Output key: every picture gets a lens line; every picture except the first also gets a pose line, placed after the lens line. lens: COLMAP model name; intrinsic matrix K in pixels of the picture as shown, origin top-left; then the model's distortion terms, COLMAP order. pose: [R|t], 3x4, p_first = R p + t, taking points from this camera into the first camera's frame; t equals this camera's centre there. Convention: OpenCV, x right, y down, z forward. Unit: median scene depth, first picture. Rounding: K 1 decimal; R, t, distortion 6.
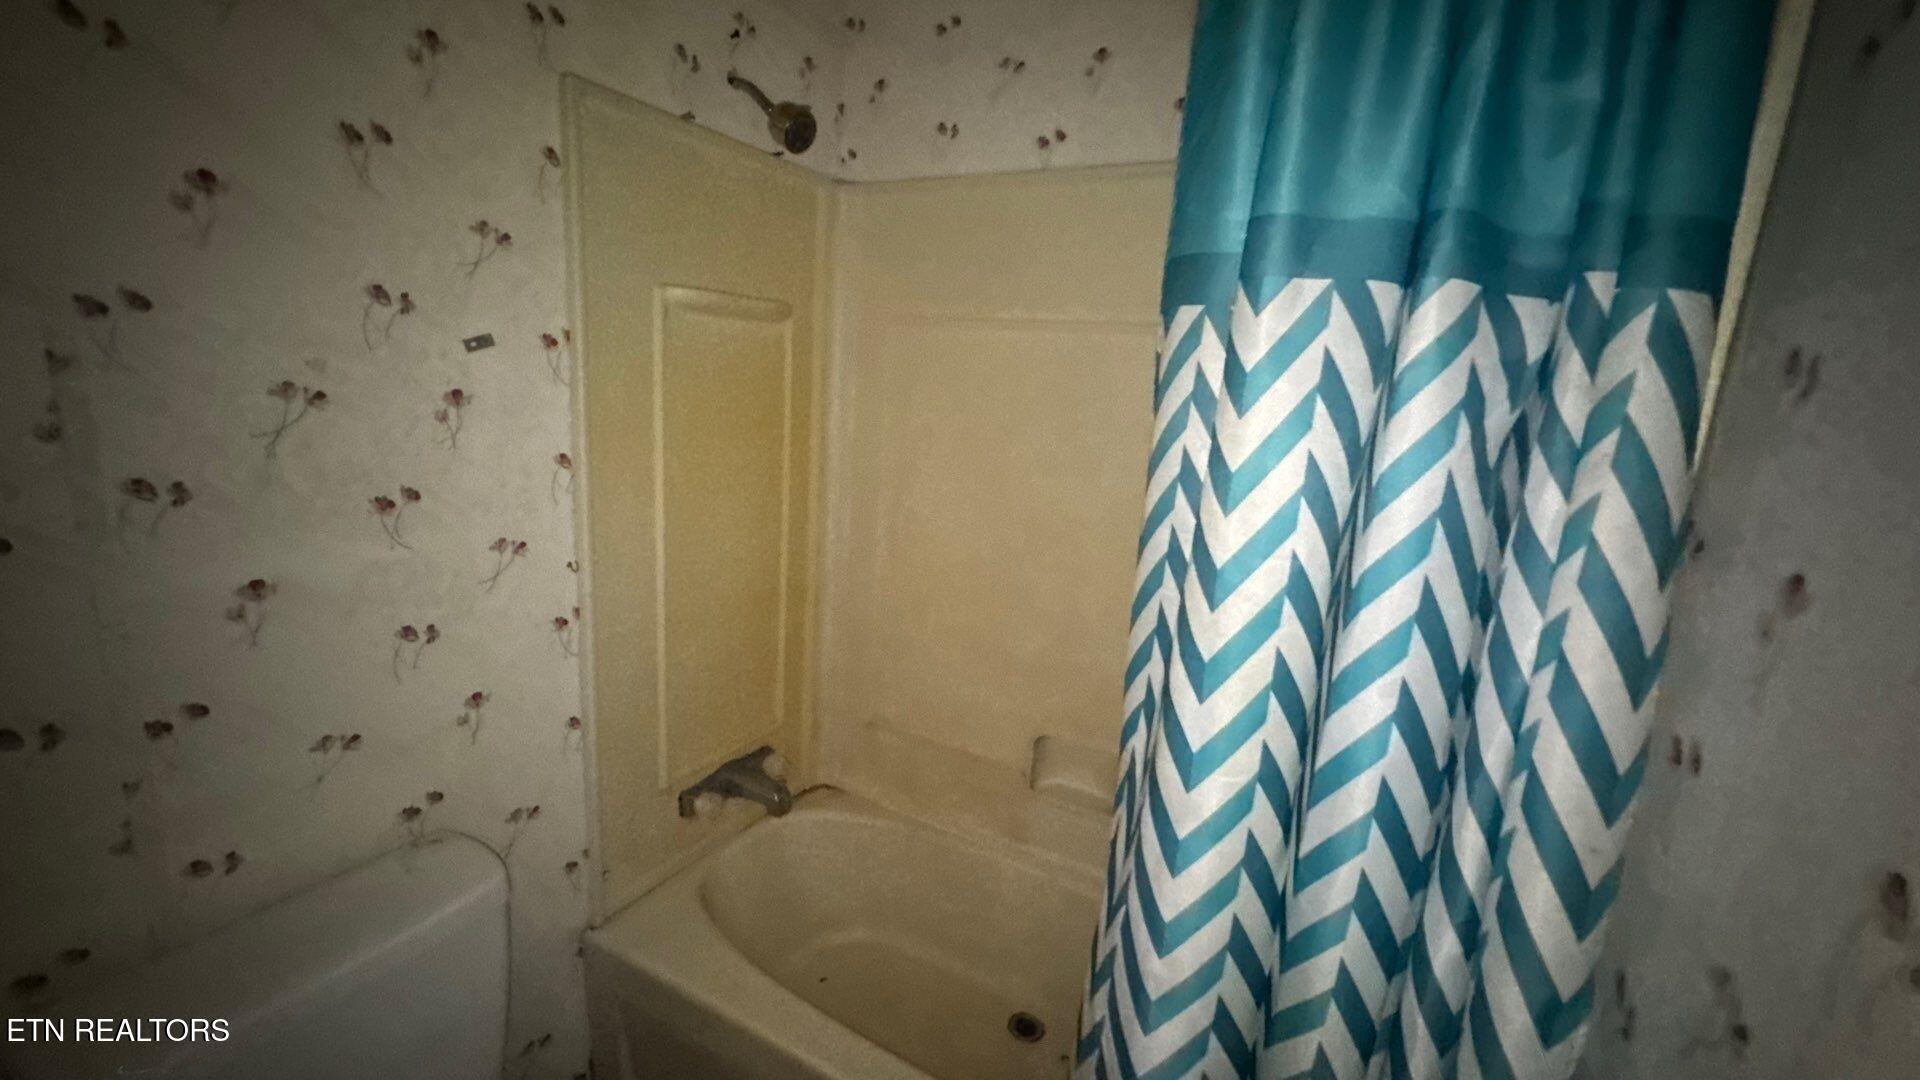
lens RADIAL K [[764.1, 0, 954.9], [0, 764.1, 535.7], [0, 0, 1]] dist [-0.003095, 0.000177]
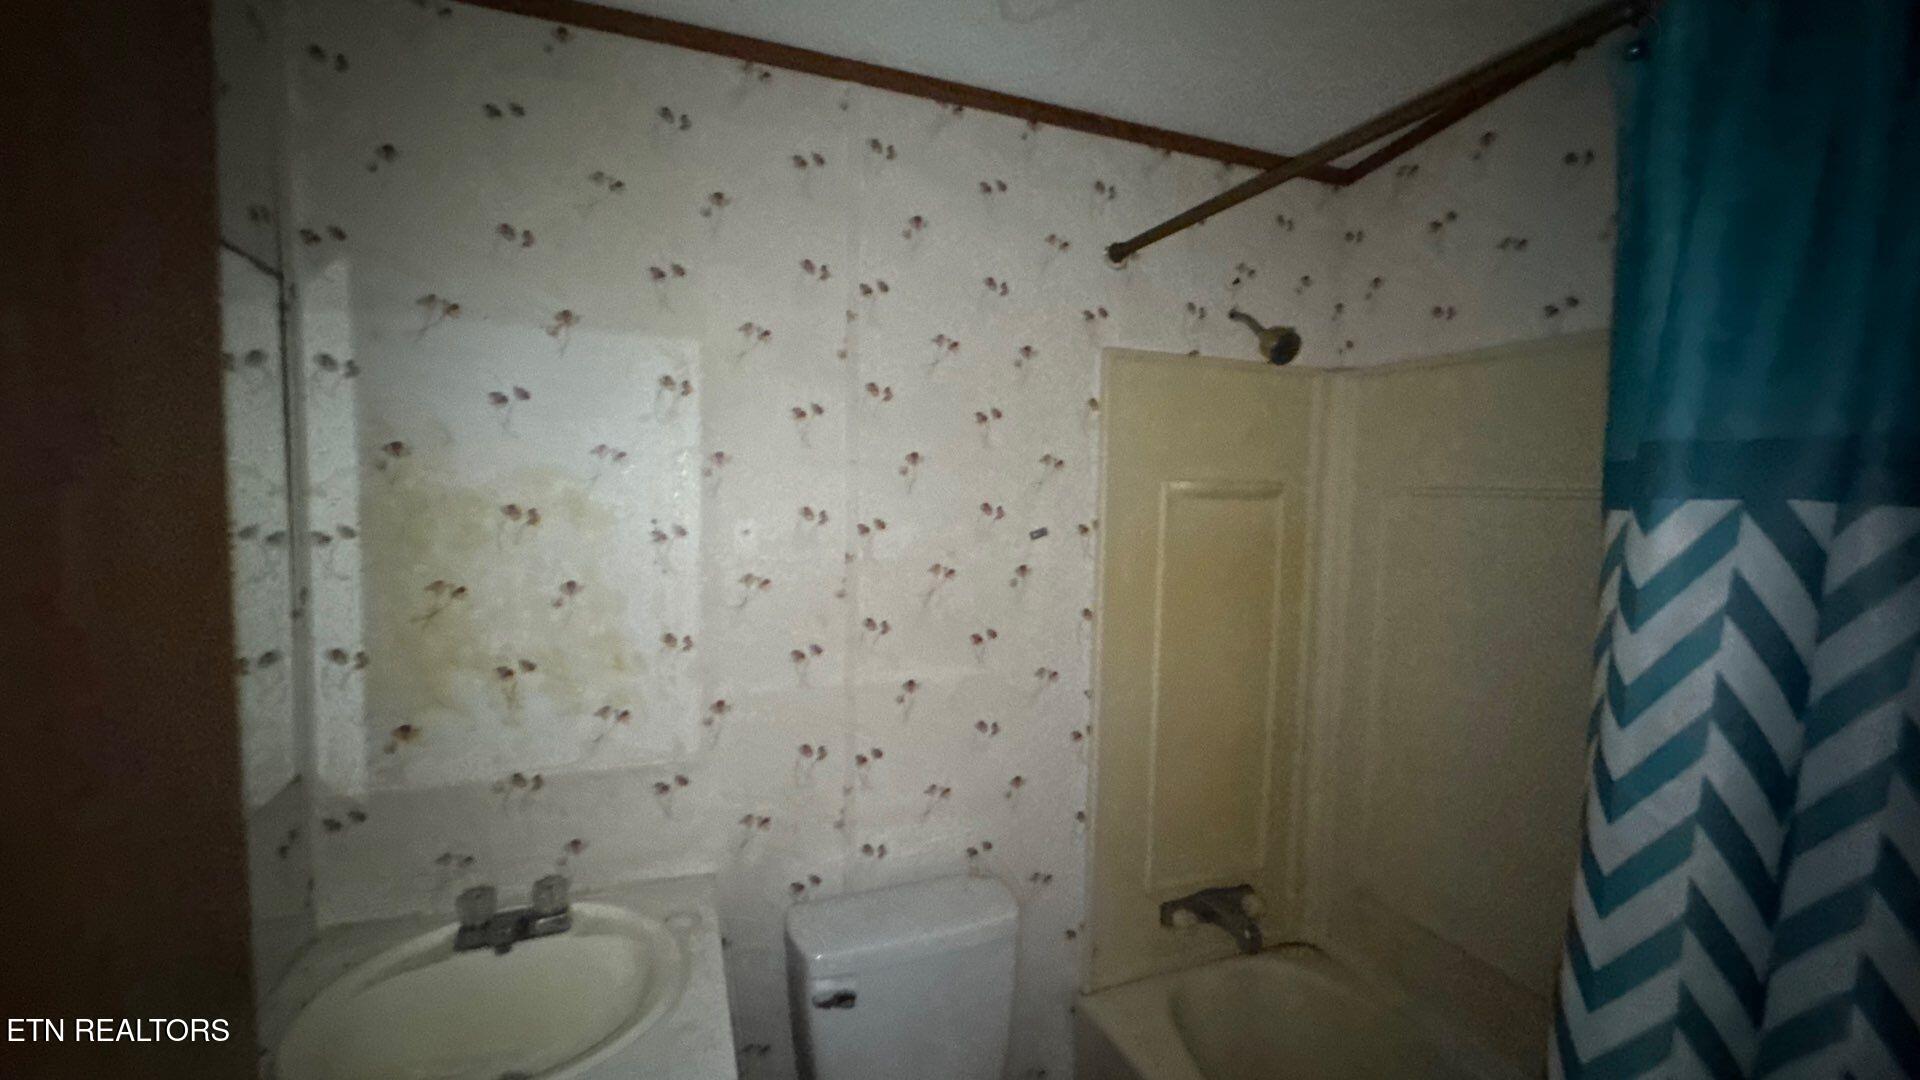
lens RADIAL K [[764.1, 0, 959.9], [0, 764.1, 546.7], [0, 0, 1]] dist [-0.003095, 0.000177]
pose [[0.769929, -0.000503, -0.638129, 0.172109], [-0.099524, 0.987668, -0.120859, -0.028609], [0.630320, 0.156562, 0.760384, -0.185399]]
